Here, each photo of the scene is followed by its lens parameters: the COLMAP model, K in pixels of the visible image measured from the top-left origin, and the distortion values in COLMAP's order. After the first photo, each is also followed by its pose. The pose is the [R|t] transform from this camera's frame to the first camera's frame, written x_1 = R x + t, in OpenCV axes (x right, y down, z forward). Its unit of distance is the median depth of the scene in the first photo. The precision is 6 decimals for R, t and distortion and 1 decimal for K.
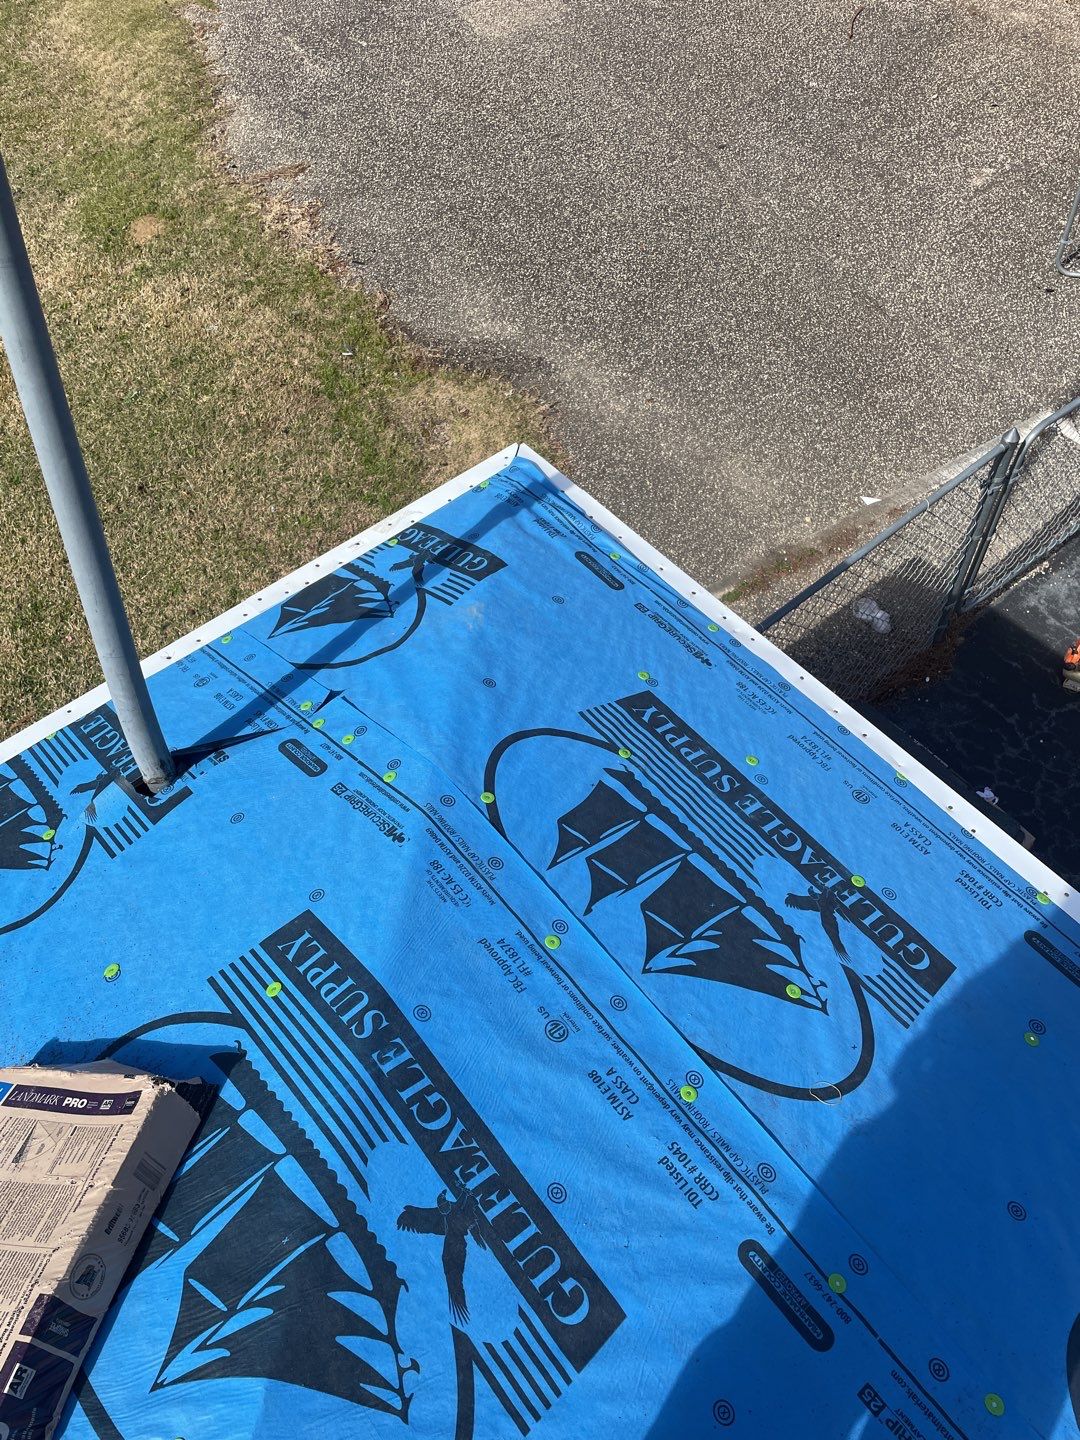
lens RADIAL K [[1082.1, 0, 540.2], [0, 1082.1, 717.9], [0, 0, 1]] dist [0.091096, -0.116511]
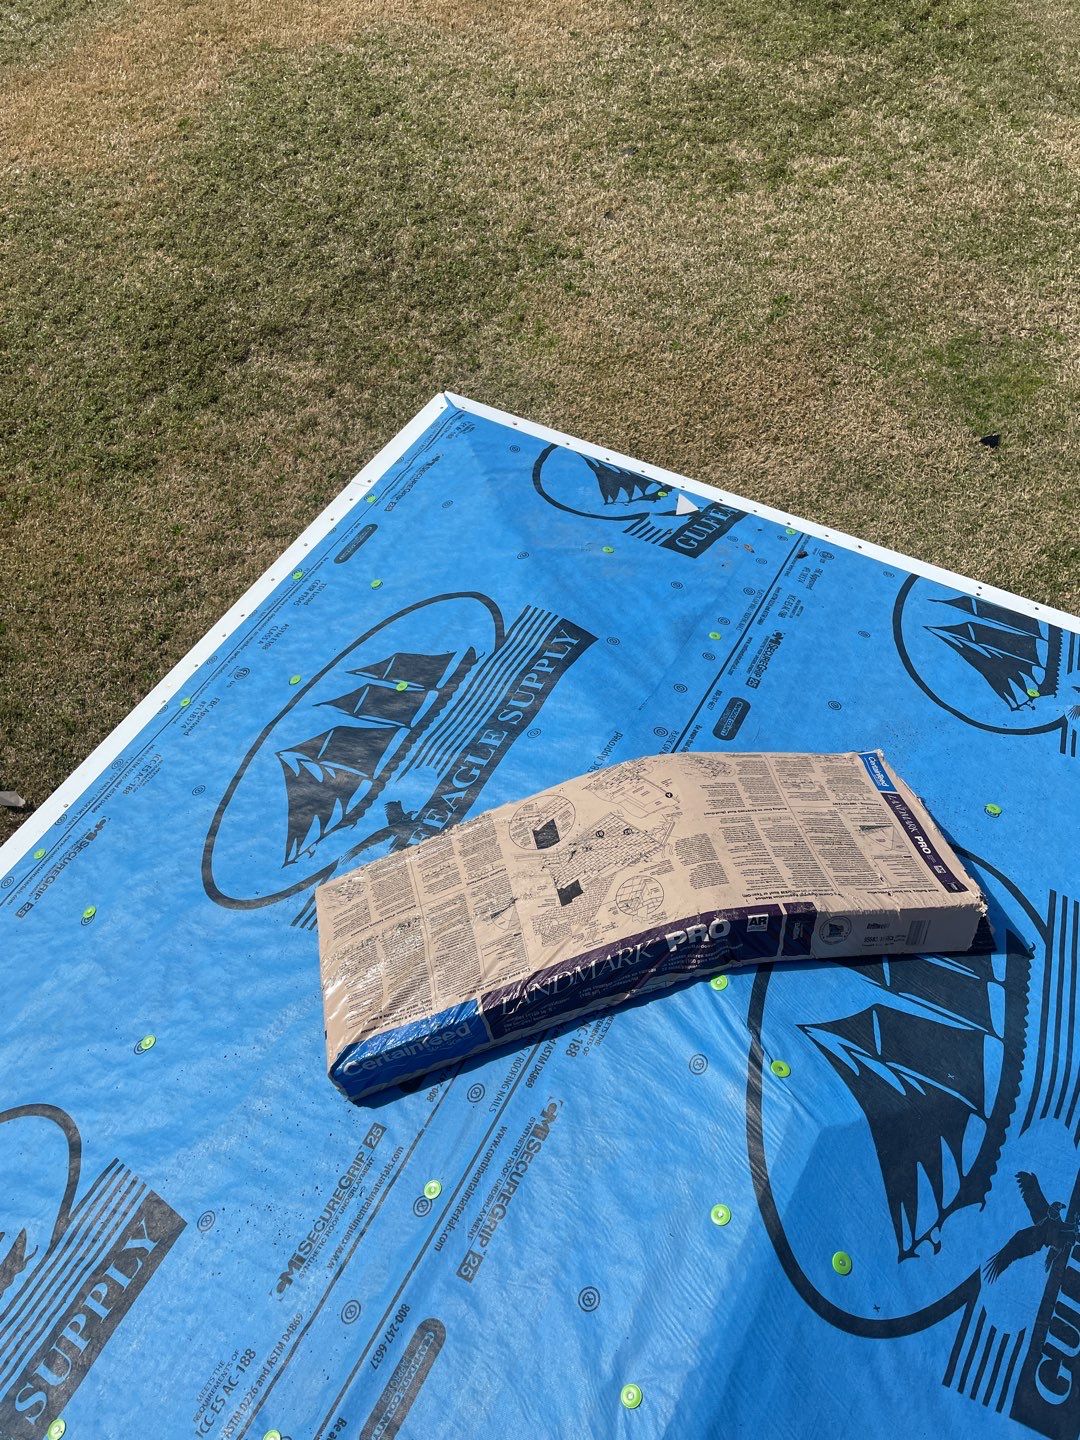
lens RADIAL K [[1082.1, 0, 547.0], [0, 1082.1, 712.6], [0, 0, 1]] dist [0.091096, -0.116511]
pose [[0.374847, 0.787051, -0.489939, -0.127877], [-0.776984, 0.555000, 0.297105, 0.254766], [0.505752, 0.269306, 0.819566, -0.178565]]
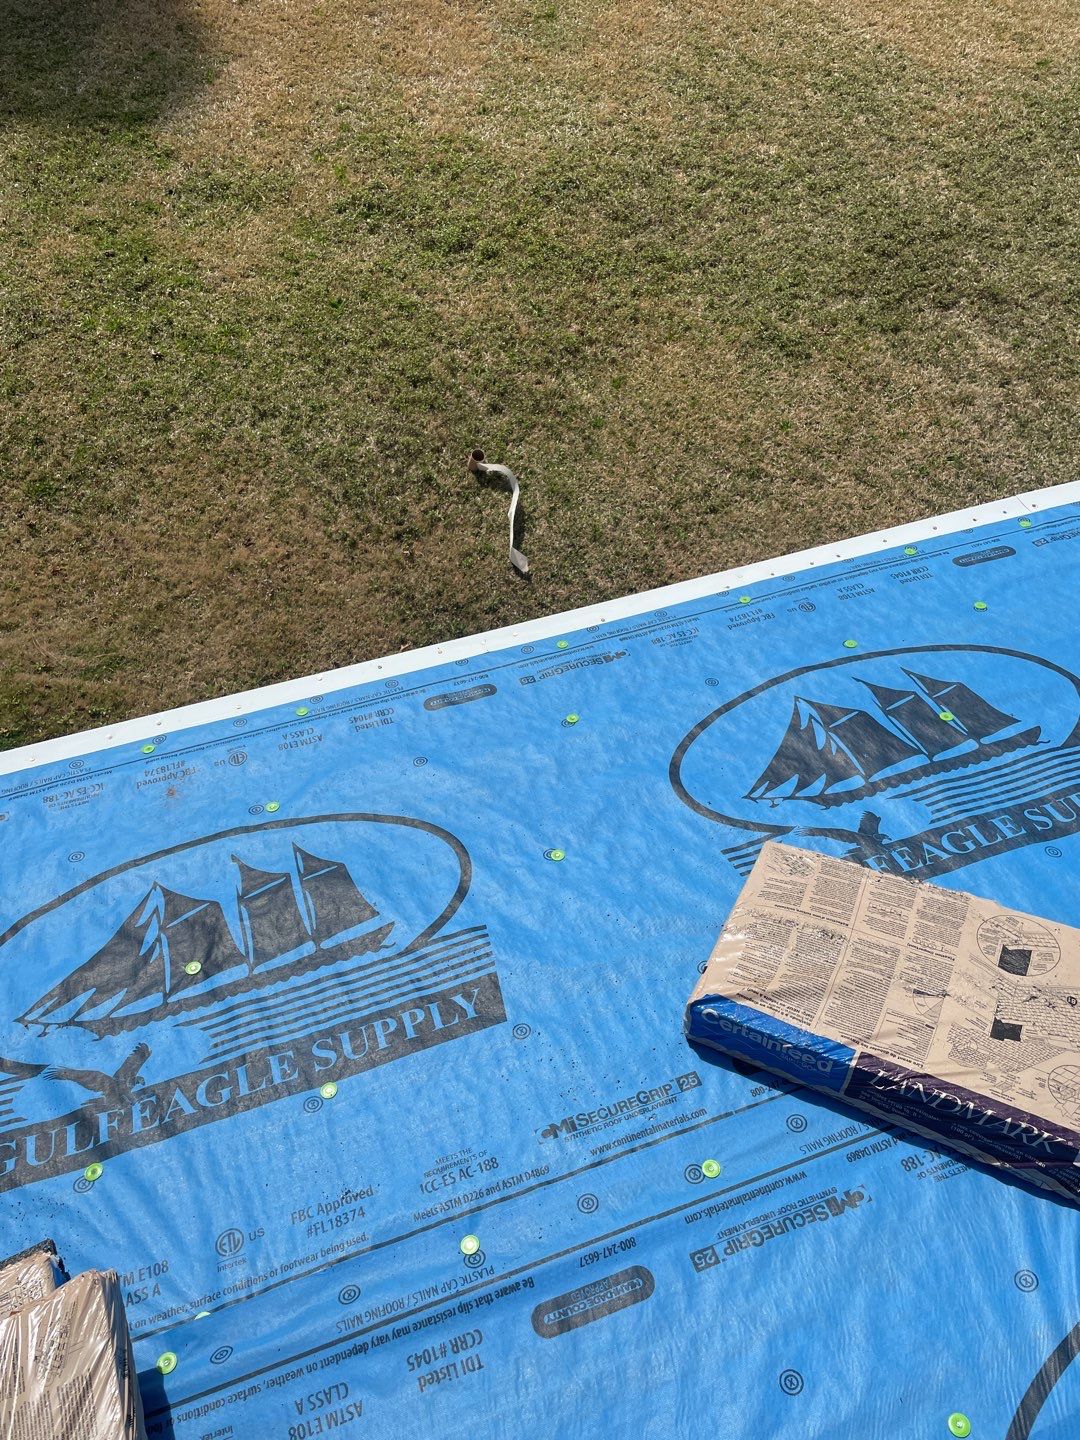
lens RADIAL K [[1082.1, 0, 575.7], [0, 1082.1, 728.3], [0, 0, 1]] dist [0.091096, -0.116511]
pose [[-0.335436, 0.831321, -0.443157, -0.145174], [-0.797883, -0.000599, 0.602812, 0.310020], [0.500865, 0.555792, 0.663497, -0.207975]]
